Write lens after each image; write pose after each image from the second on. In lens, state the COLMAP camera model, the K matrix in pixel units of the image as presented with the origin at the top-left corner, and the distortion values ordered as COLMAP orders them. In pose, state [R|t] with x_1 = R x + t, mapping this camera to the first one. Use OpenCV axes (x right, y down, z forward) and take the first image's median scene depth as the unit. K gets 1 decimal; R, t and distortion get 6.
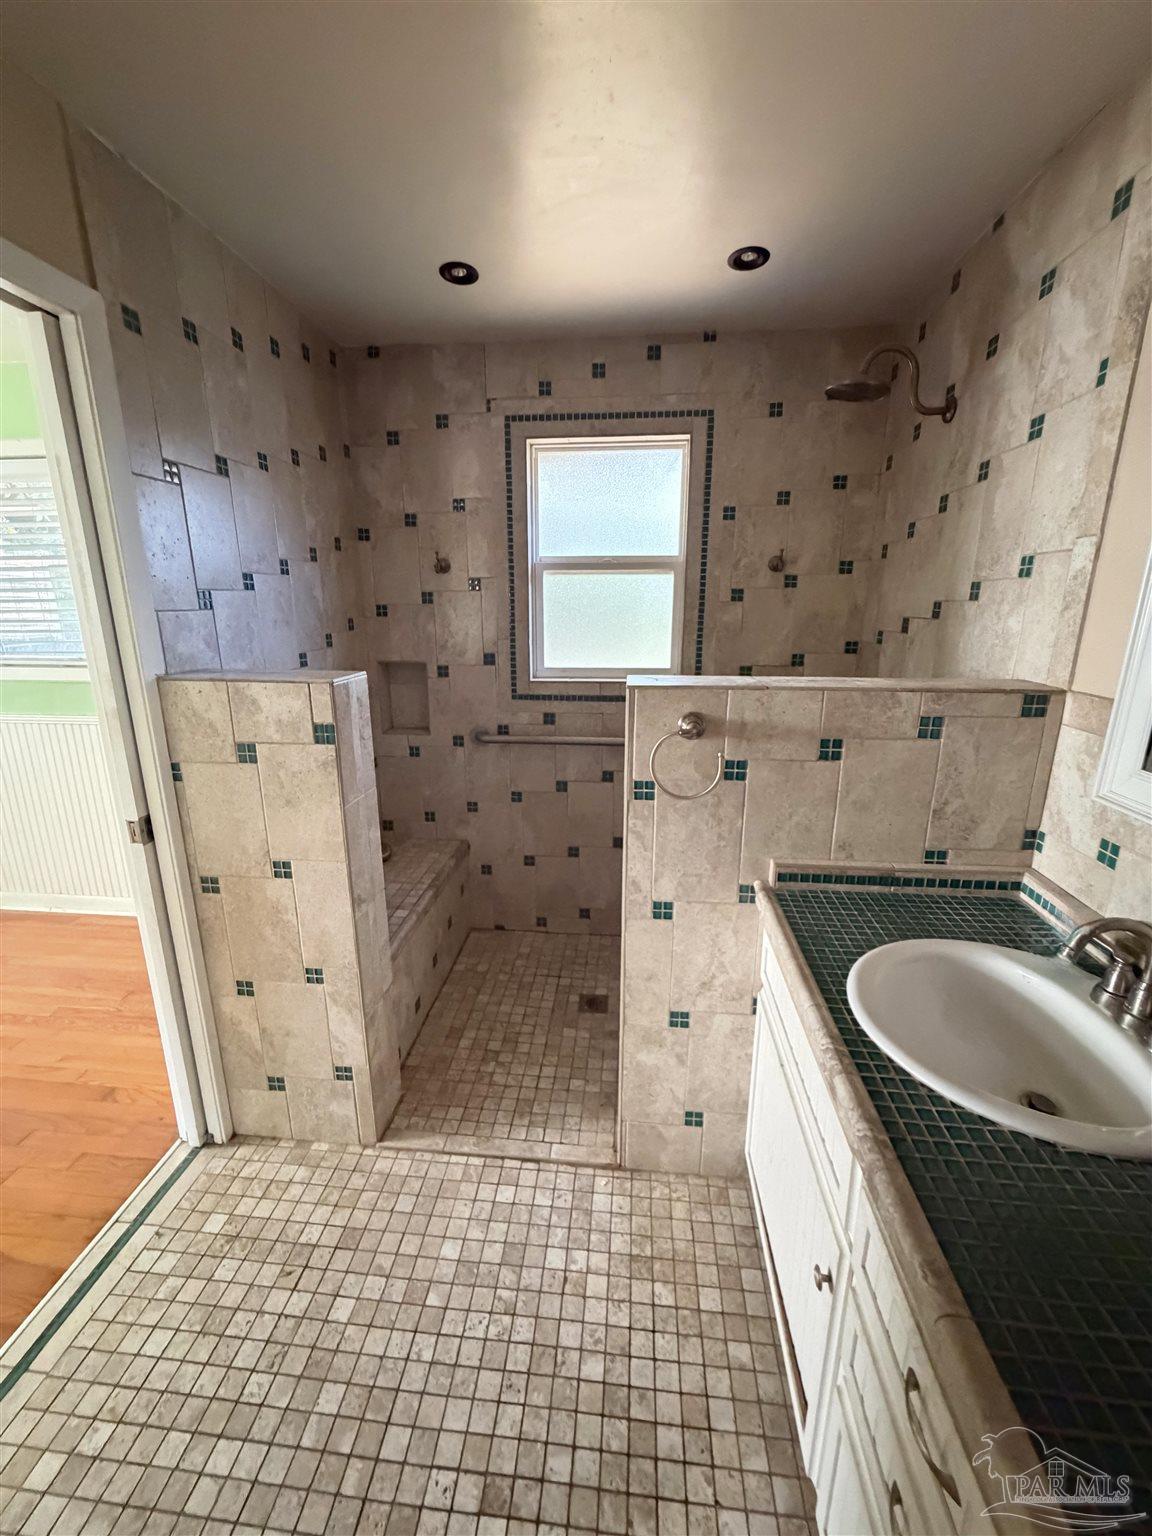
lens RADIAL K [[613.9, 0, 573.2], [0, 613.9, 763.3], [0, 0, 1]] dist [-0.001266, 0.000334]
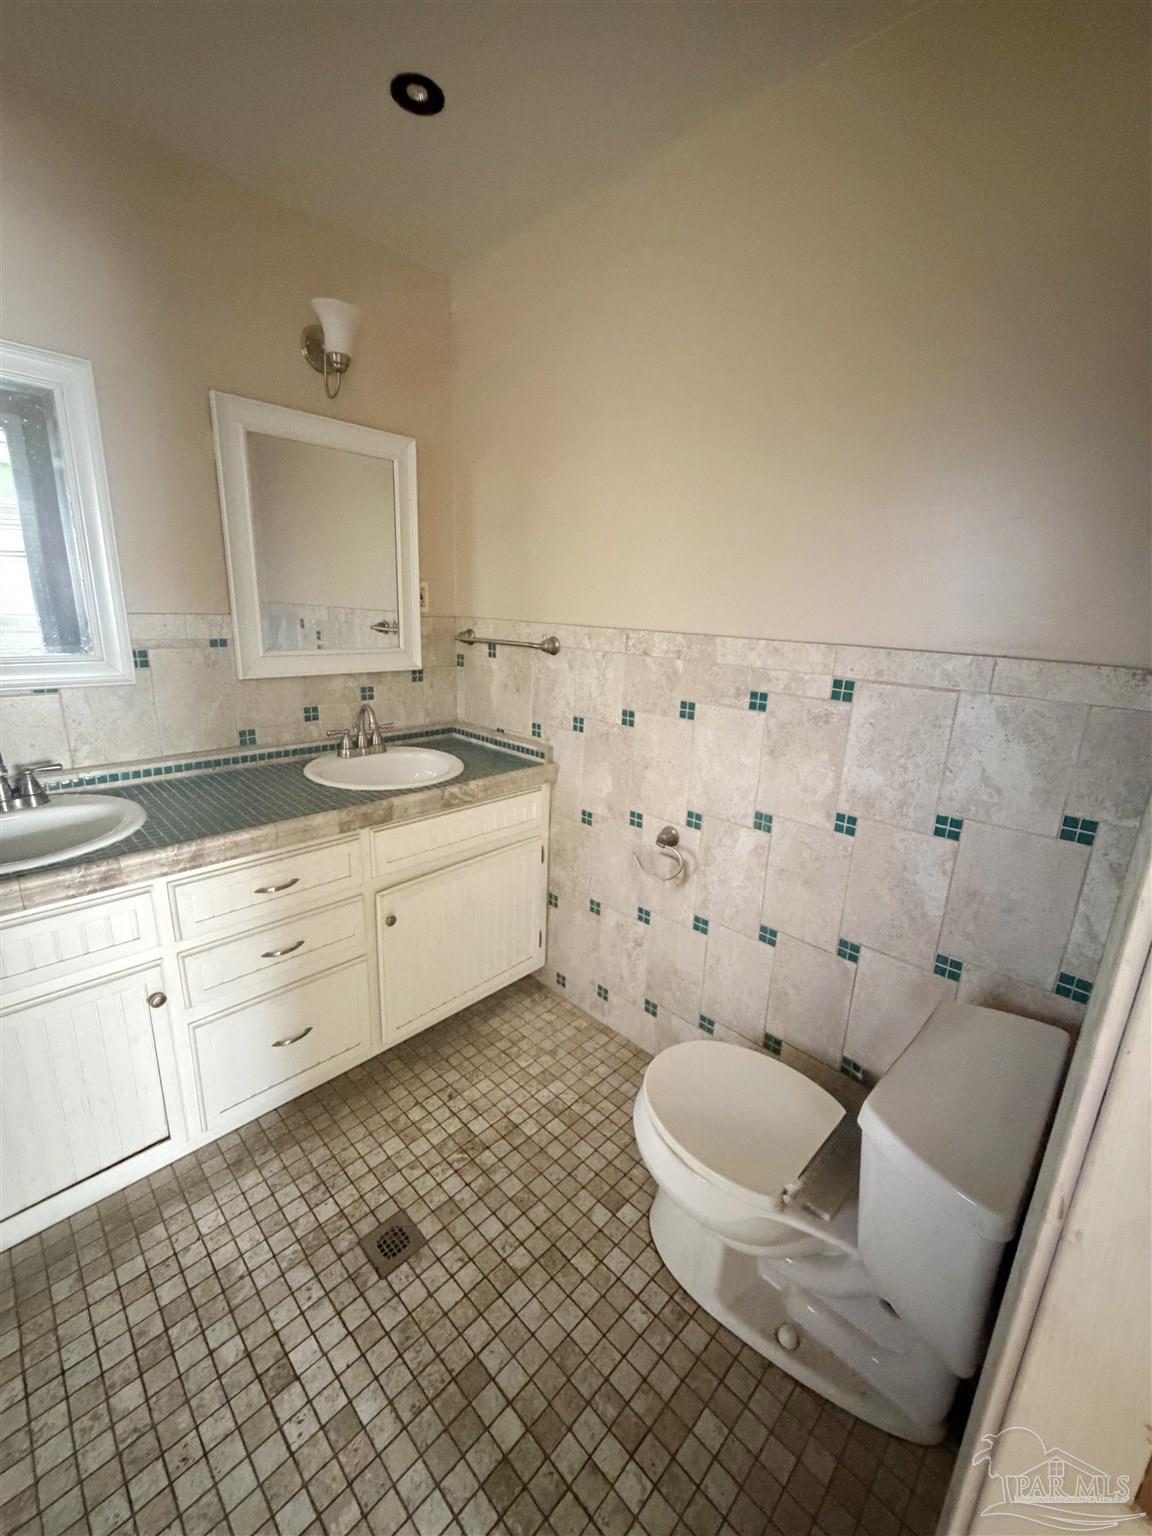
lens RADIAL K [[613.9, 0, 573.2], [0, 613.9, 763.3], [0, 0, 1]] dist [-0.001266, 0.000334]
pose [[-0.776375, -0.187983, 0.601585, -0.699514], [0.124005, 0.890270, 0.438226, -0.110939], [-0.617952, 0.414827, -0.667873, 0.695643]]
